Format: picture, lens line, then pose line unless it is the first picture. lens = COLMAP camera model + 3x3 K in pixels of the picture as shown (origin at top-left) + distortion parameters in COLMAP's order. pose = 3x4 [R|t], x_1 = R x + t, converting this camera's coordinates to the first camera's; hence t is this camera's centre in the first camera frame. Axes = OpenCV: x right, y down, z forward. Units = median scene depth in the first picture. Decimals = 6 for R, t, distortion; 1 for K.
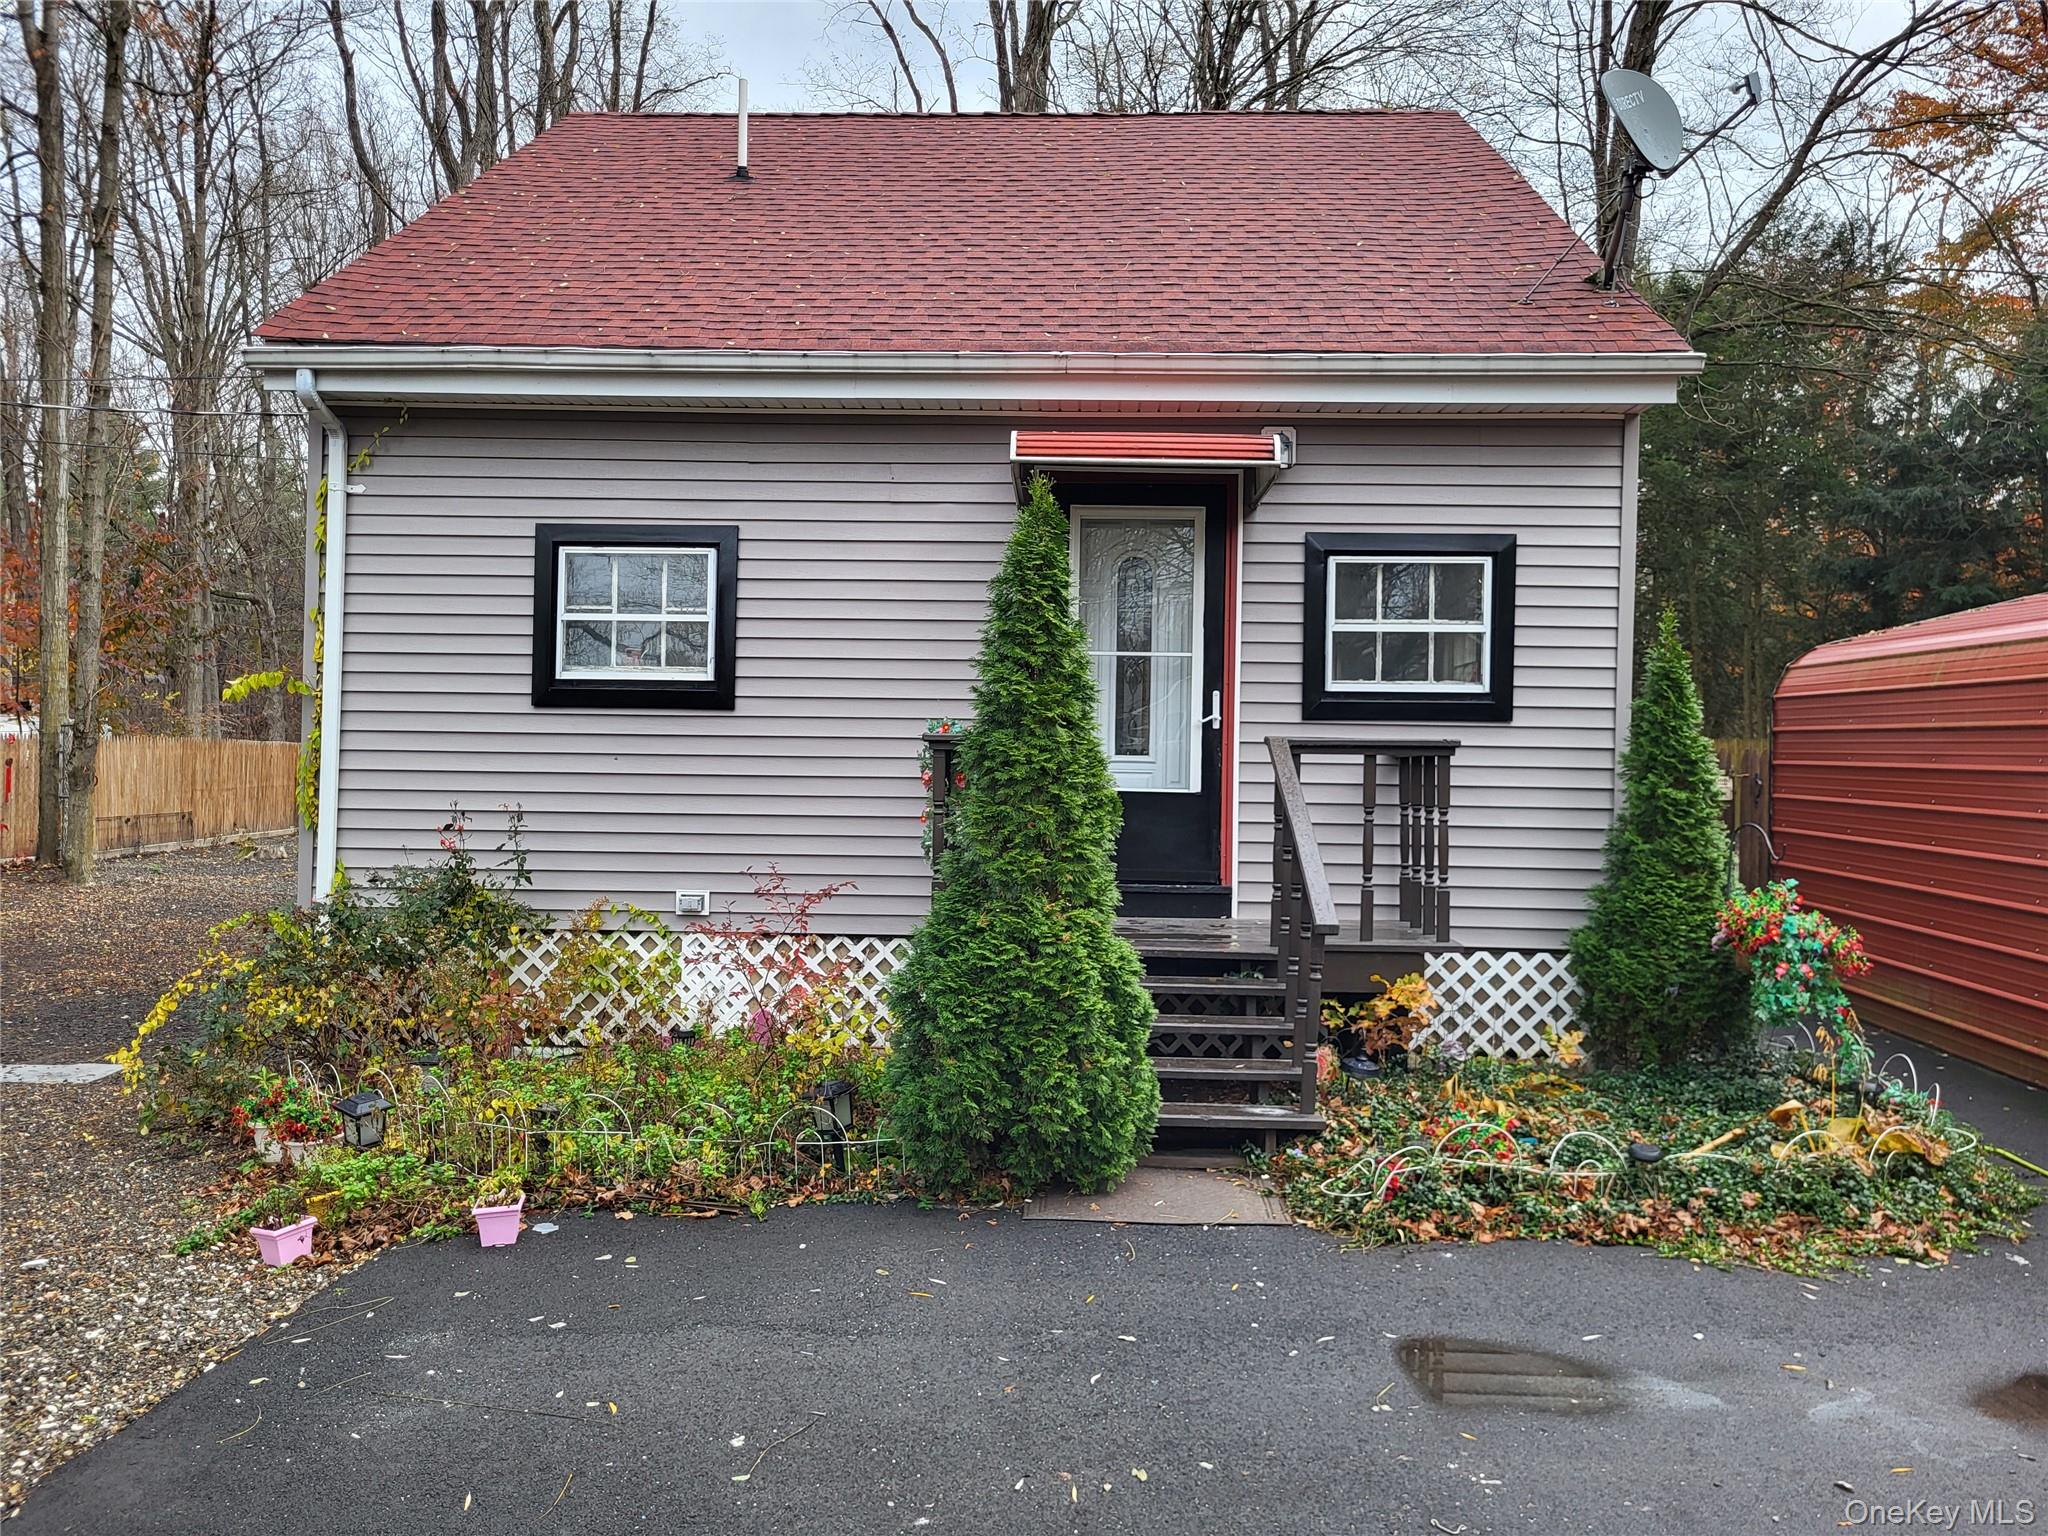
lens RADIAL K [[1544.3, 0, 1024.0], [0, 1544.3, 768.0], [0, 0, 1]] dist [0.062804, -0.058292]
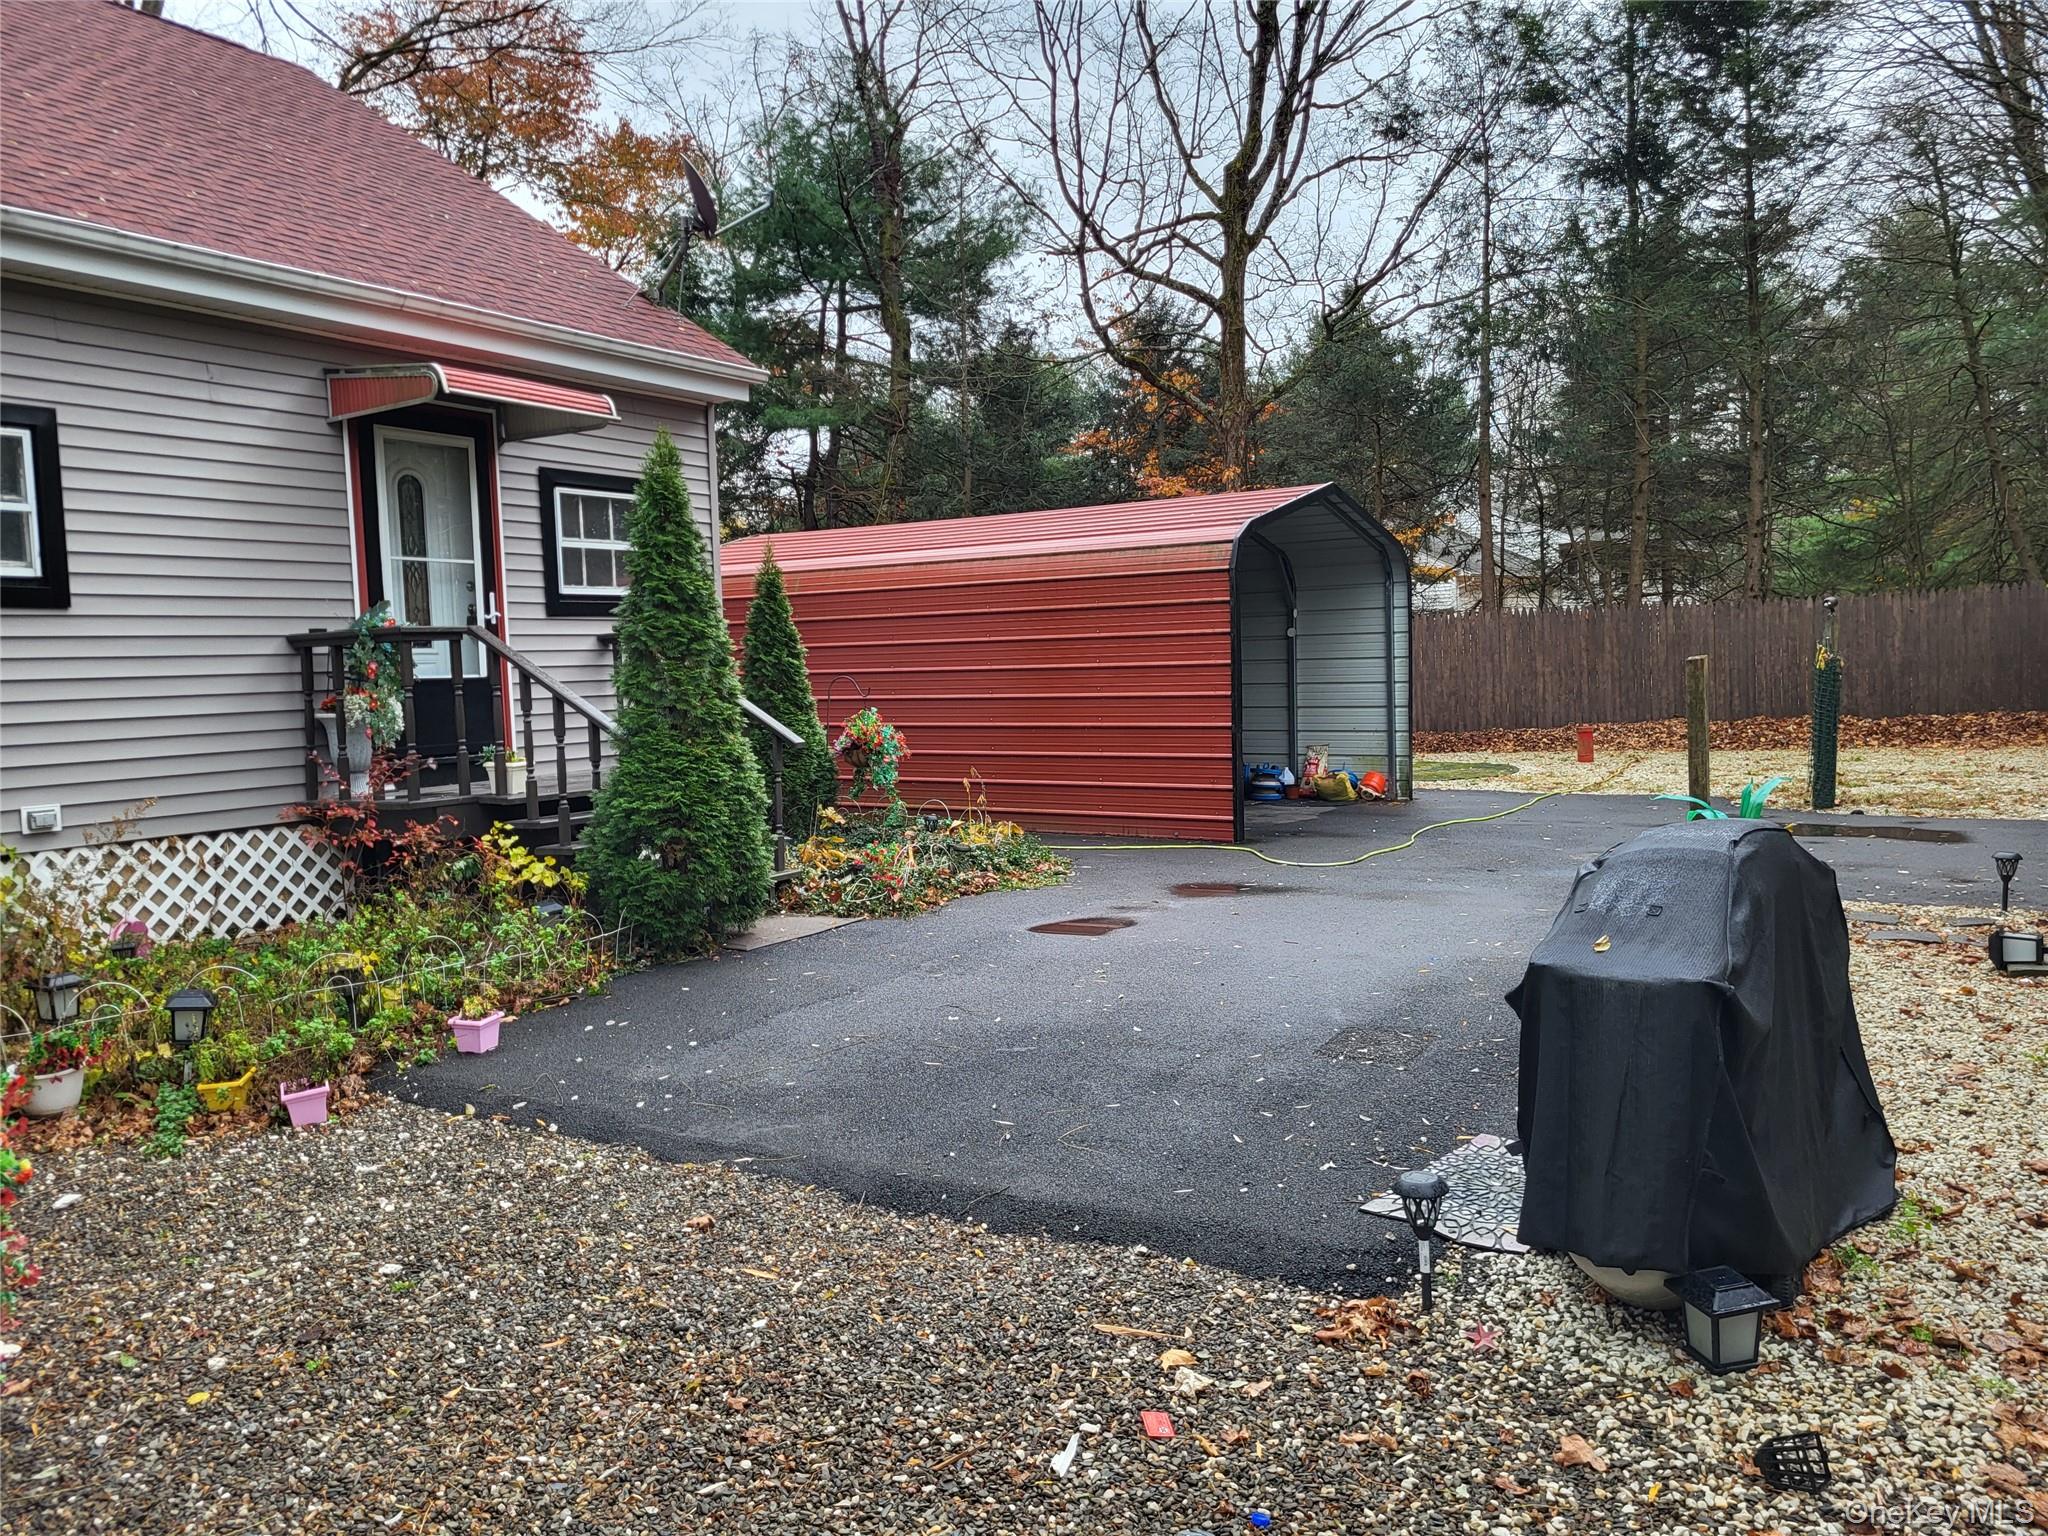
lens RADIAL K [[1539.7, 0, 1010.2], [0, 1539.7, 755.5], [0, 0, 1]] dist [0.060264, -0.044113]
pose [[0.494539, -0.084954, 0.864994, -0.734589], [0.040641, 0.996383, 0.074623, 0.003315], [-0.868205, -0.001750, 0.496203, 0.040534]]
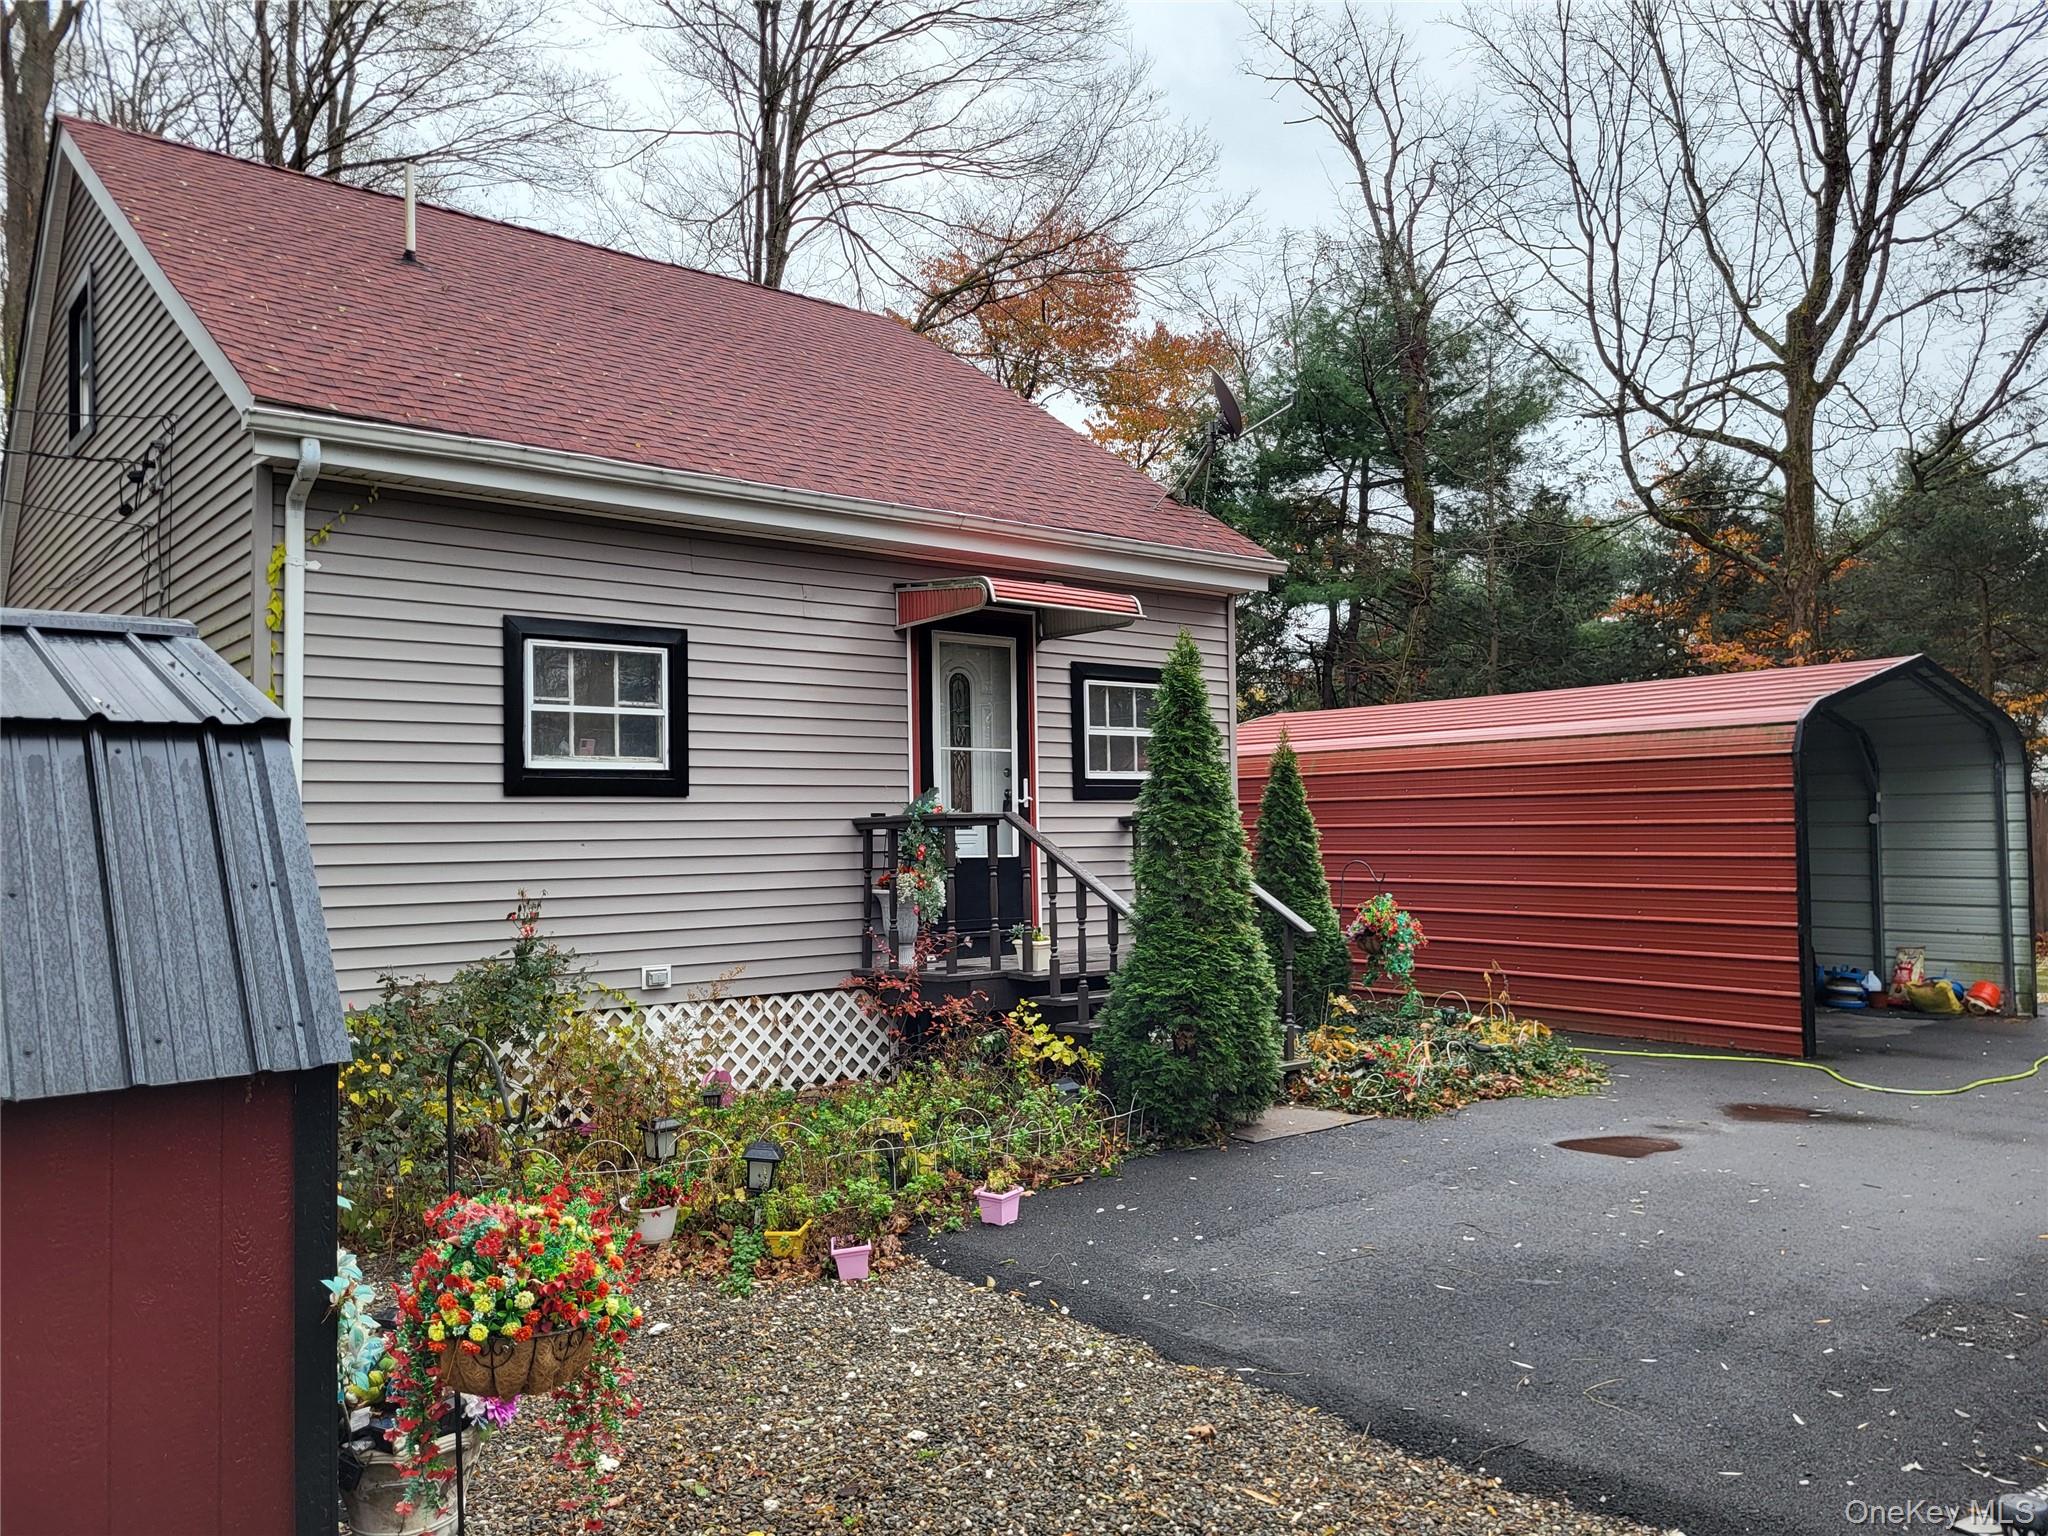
lens RADIAL K [[1544.3, 0, 1024.0], [0, 1544.3, 768.0], [0, 0, 1]] dist [0.062804, -0.058292]
pose [[0.744375, 0.002041, 0.667759, -0.745418], [0.028758, 0.998970, -0.035111, -0.012698], [-0.667143, 0.045339, 0.743549, 0.027619]]
